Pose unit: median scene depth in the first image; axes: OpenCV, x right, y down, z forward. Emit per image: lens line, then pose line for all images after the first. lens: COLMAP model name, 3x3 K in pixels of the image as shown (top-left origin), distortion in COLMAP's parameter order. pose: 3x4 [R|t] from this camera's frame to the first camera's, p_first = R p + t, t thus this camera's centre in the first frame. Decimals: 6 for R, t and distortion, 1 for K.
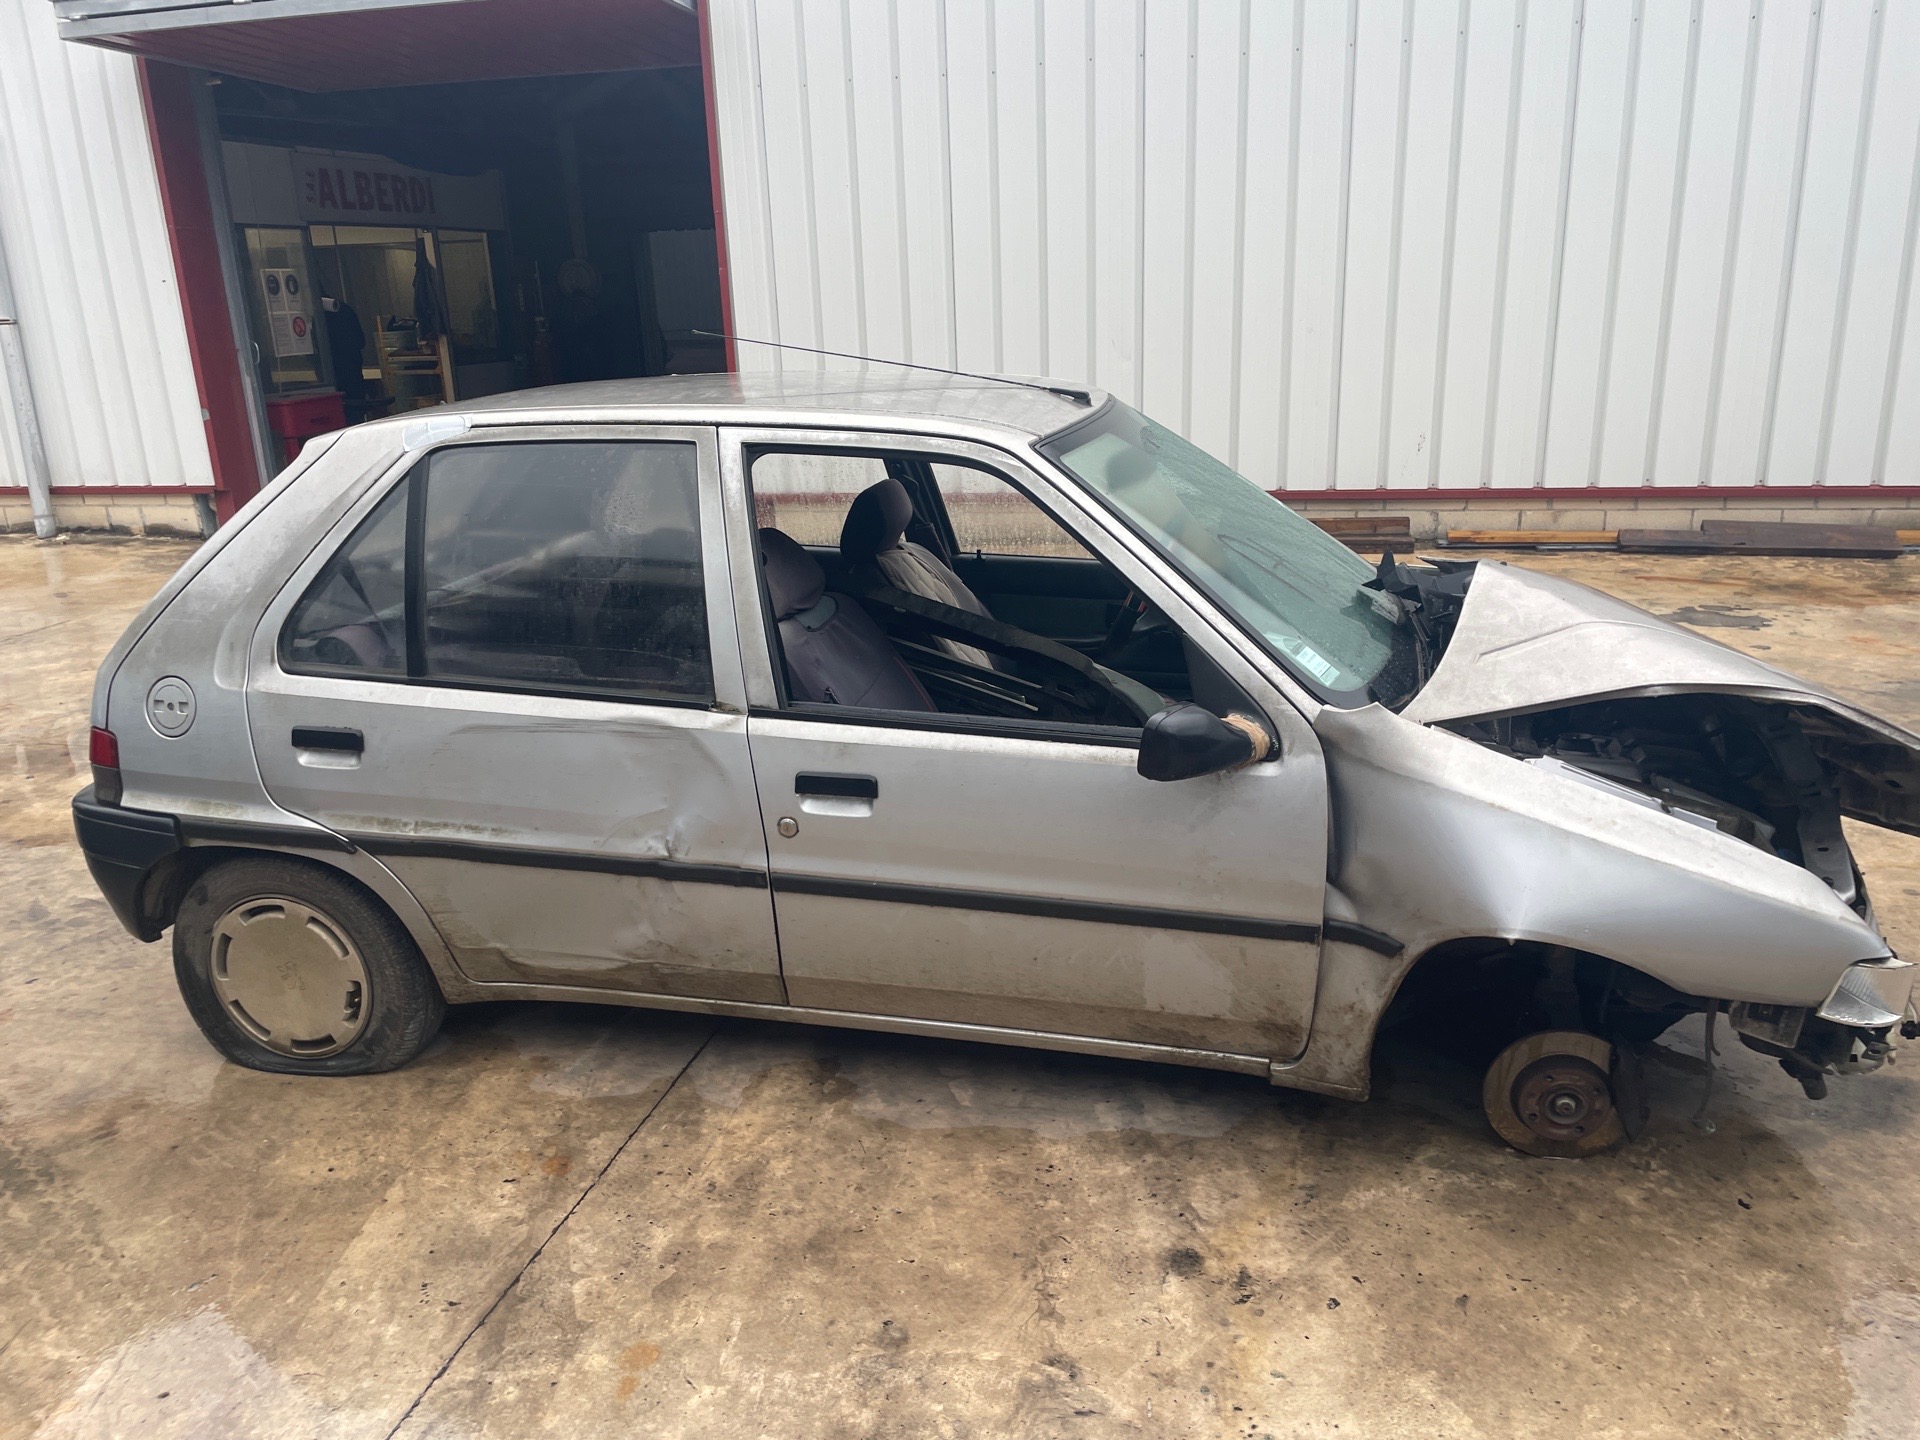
lens RADIAL K [[1450.6, 0, 969.8], [0, 1450.6, 720.1], [0, 0, 1]] dist [0.080290, -0.104808]
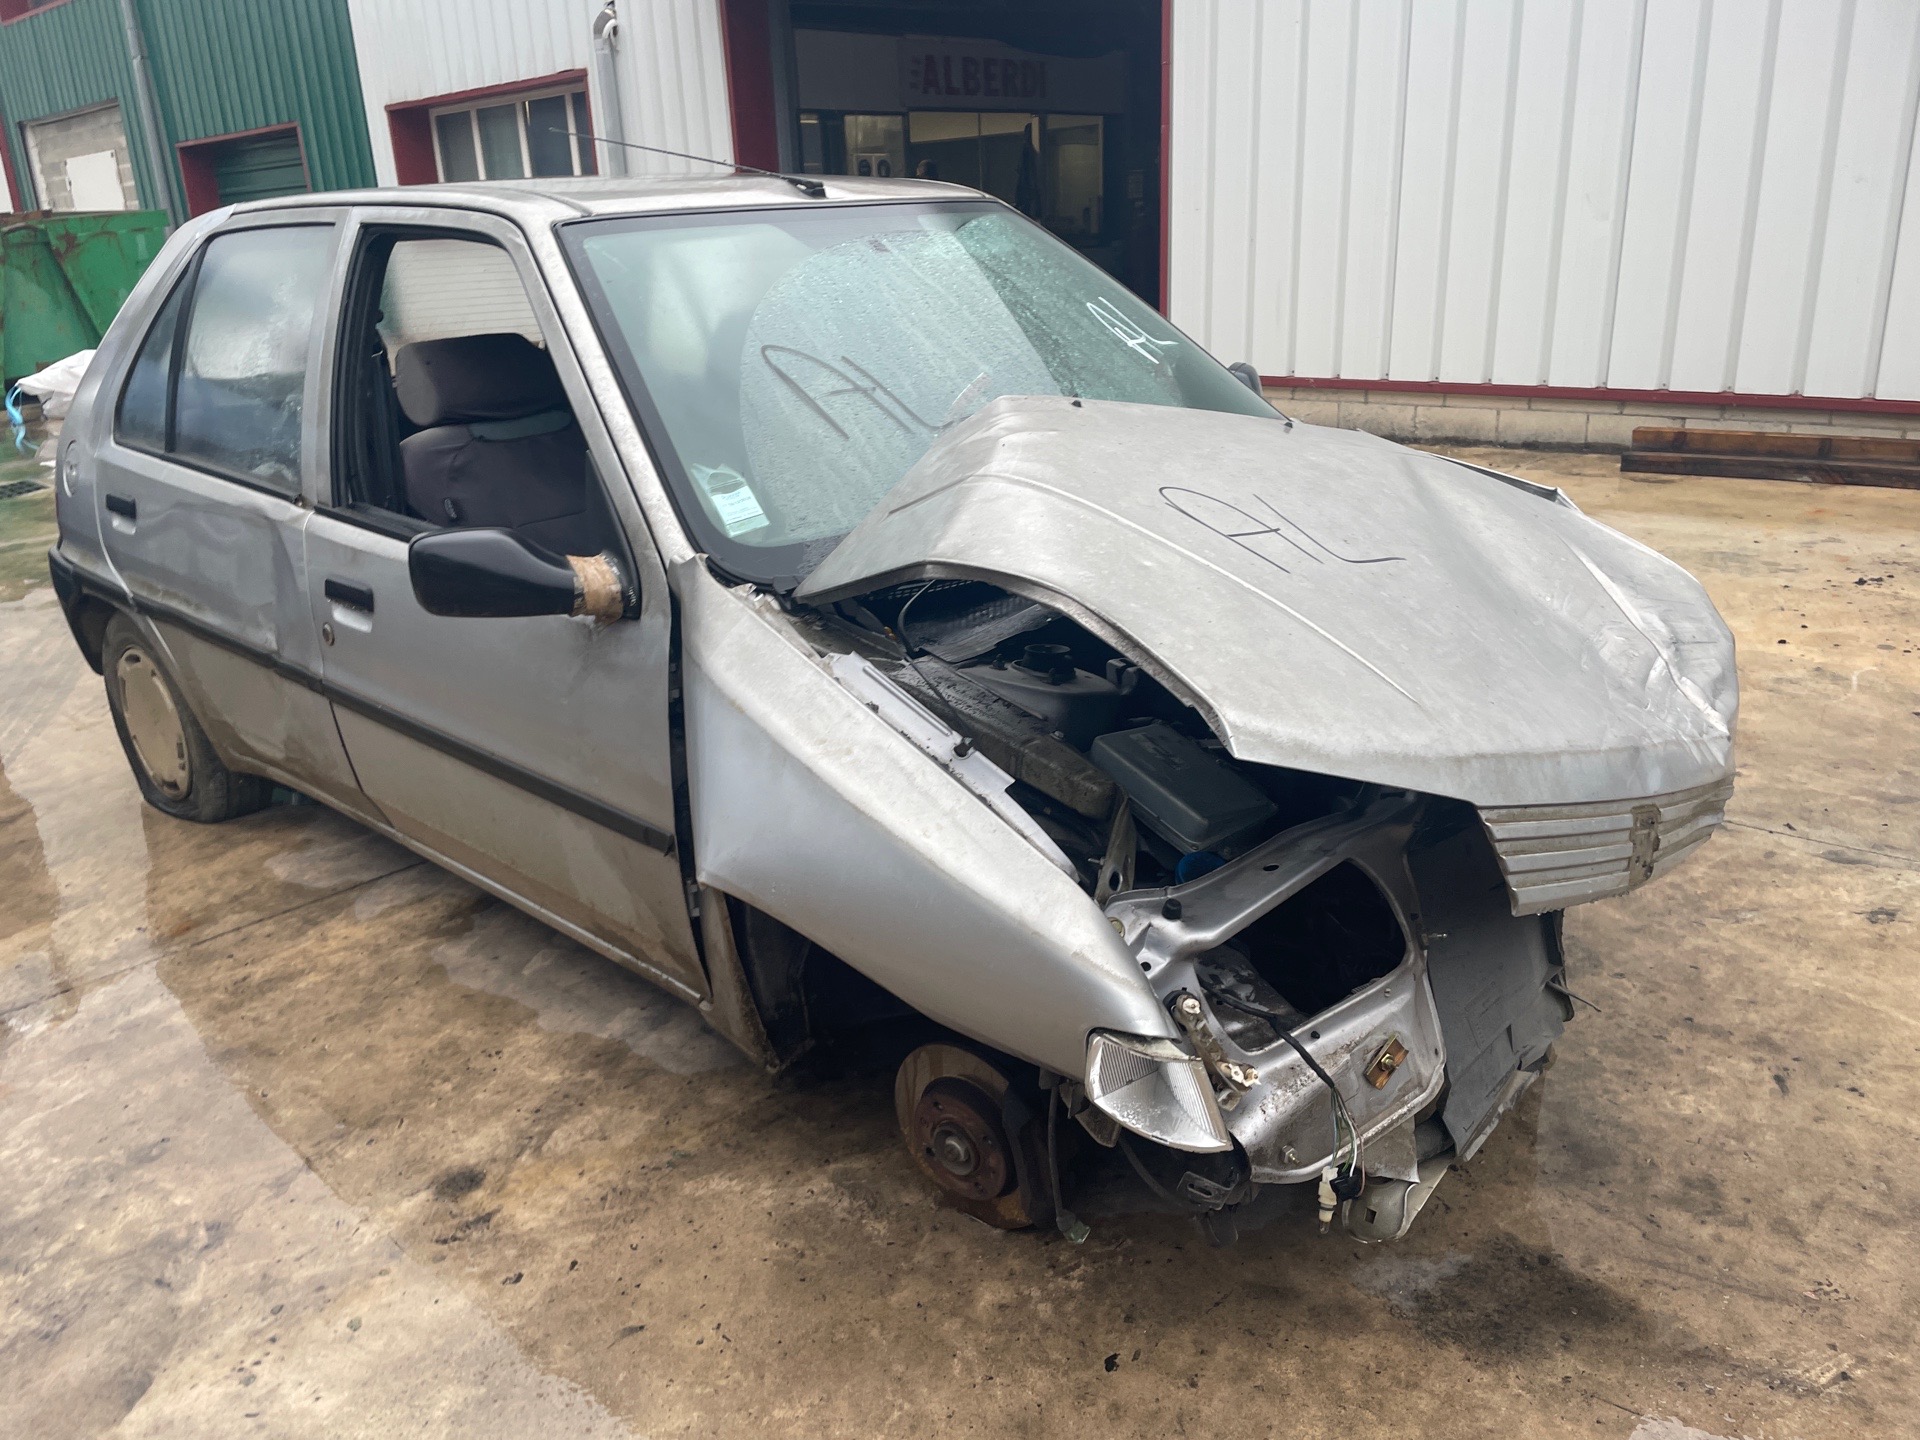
lens RADIAL K [[1450.6, 0, 949.5], [0, 1450.6, 729.3], [0, 0, 1]] dist [0.080290, -0.104808]
pose [[0.862576, 0.162952, -0.478967, 0.657121], [-0.132523, 0.986428, 0.096936, -0.010947], [0.488262, -0.020140, 0.872465, 0.343765]]
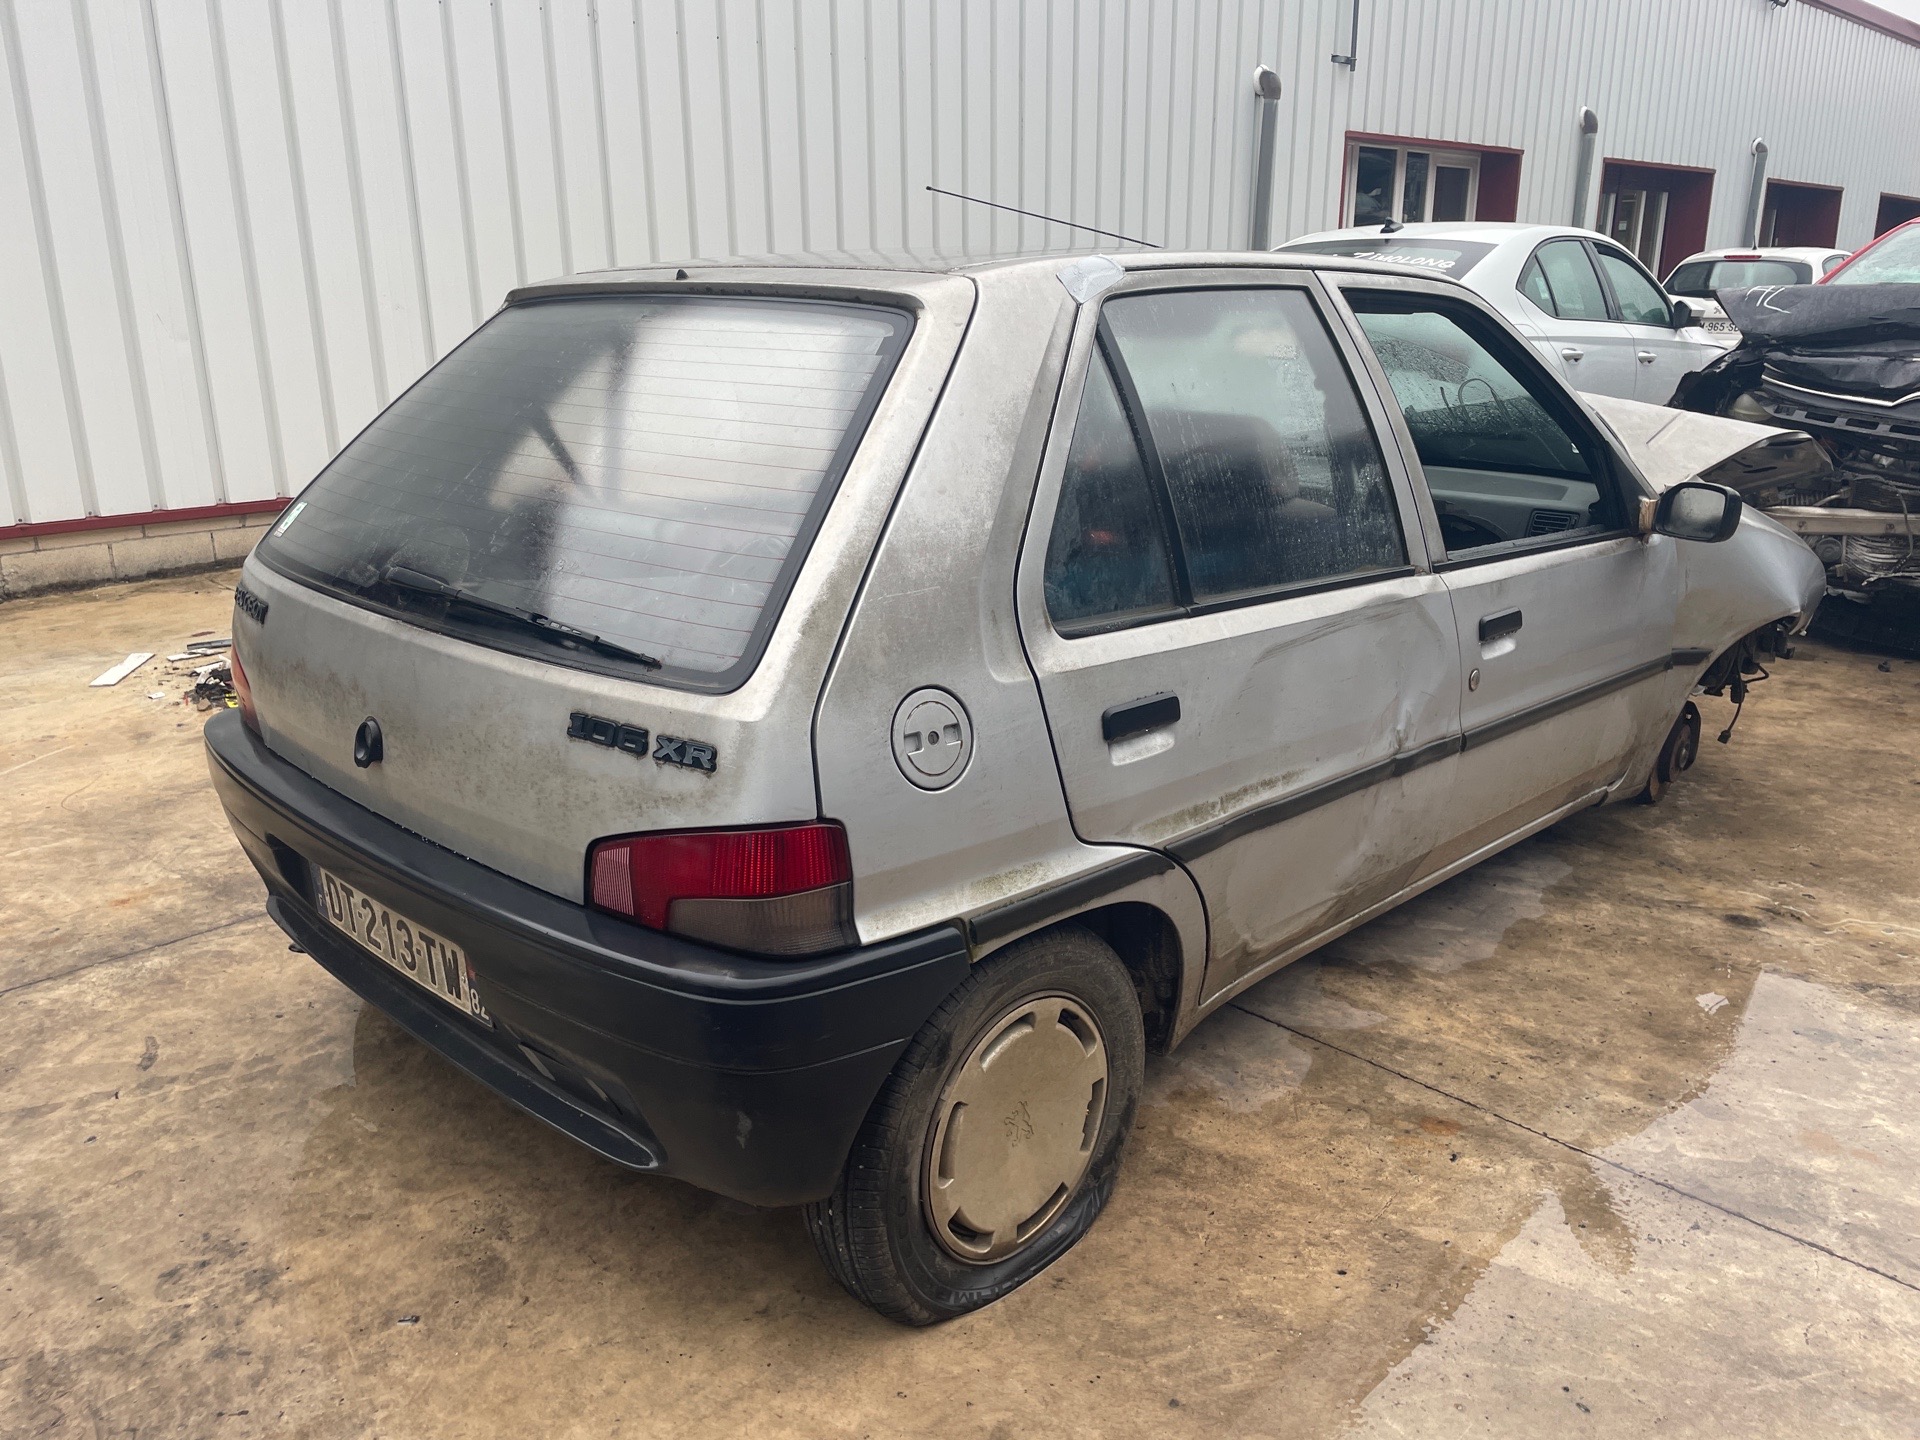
lens RADIAL K [[1450.6, 0, 955.9], [0, 1450.6, 717.5], [0, 0, 1]] dist [0.080290, -0.104808]
pose [[0.538309, -0.213755, 0.815189, -1.053110], [0.240281, 0.966078, 0.094651, -0.072836], [-0.807768, 0.144923, 0.571409, 0.687970]]
